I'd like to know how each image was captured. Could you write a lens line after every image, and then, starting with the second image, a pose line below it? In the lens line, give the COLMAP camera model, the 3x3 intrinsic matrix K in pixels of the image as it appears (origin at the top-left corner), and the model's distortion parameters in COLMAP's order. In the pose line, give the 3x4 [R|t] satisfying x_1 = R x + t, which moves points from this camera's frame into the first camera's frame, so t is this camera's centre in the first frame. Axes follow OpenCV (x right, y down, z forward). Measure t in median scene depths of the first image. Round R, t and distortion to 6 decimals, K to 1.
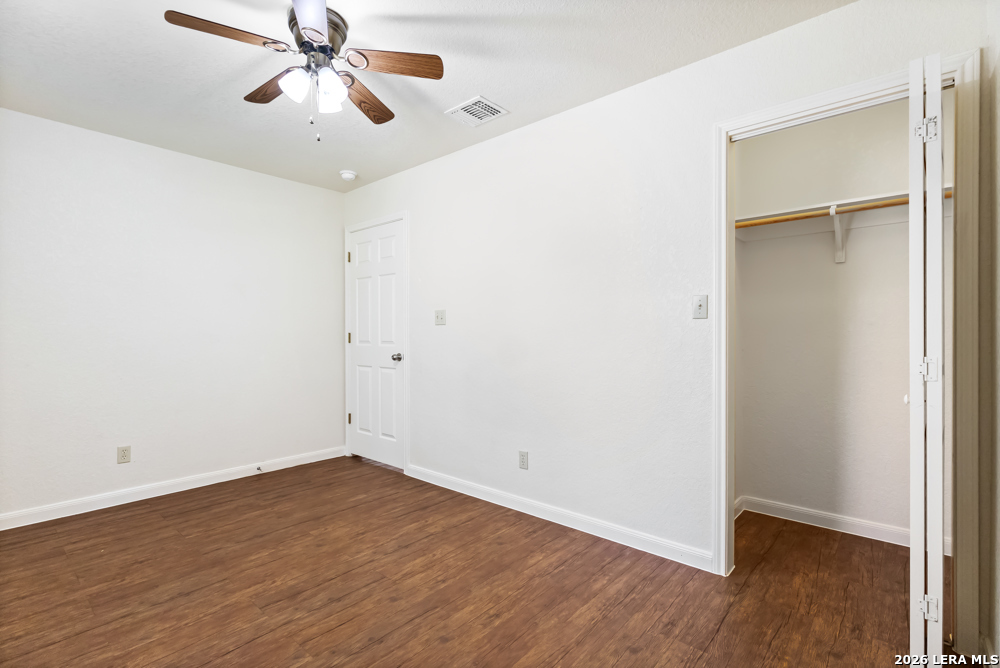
lens RADIAL K [[466.6, 0, 495.9], [0, 466.6, 334.7], [0, 0, 1]] dist [0.000924, 0.000443]
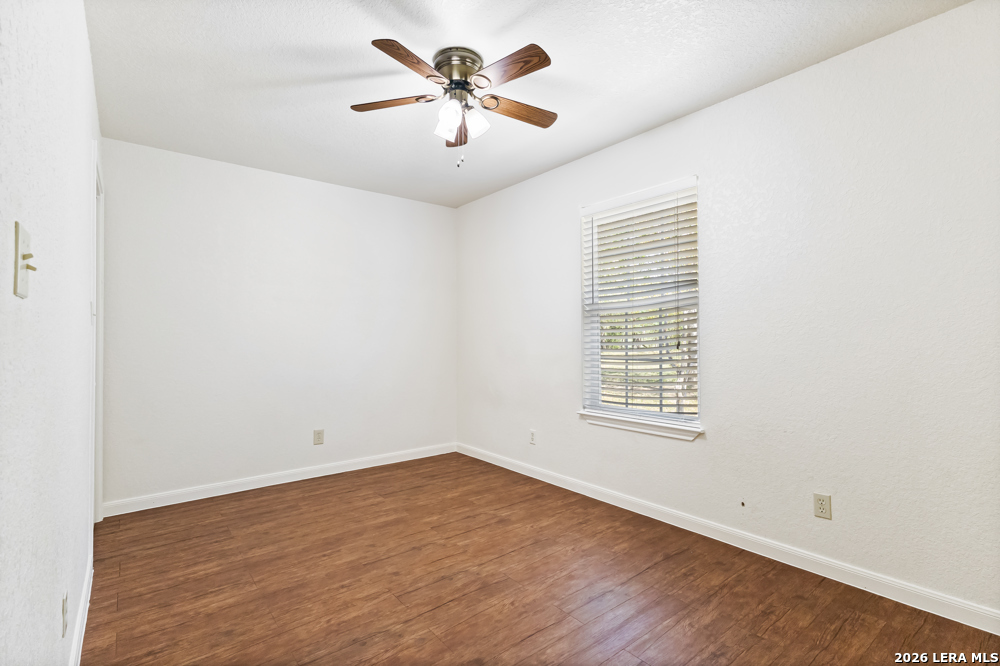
lens RADIAL K [[466.6, 0, 500.3], [0, 466.6, 326.0], [0, 0, 1]] dist [0.000924, 0.000443]
pose [[-0.985967, 0.010514, 0.166610, -0.620872], [0.006002, 0.999602, -0.027563, 0.004827], [-0.166834, -0.026176, -0.985638, 1.959149]]
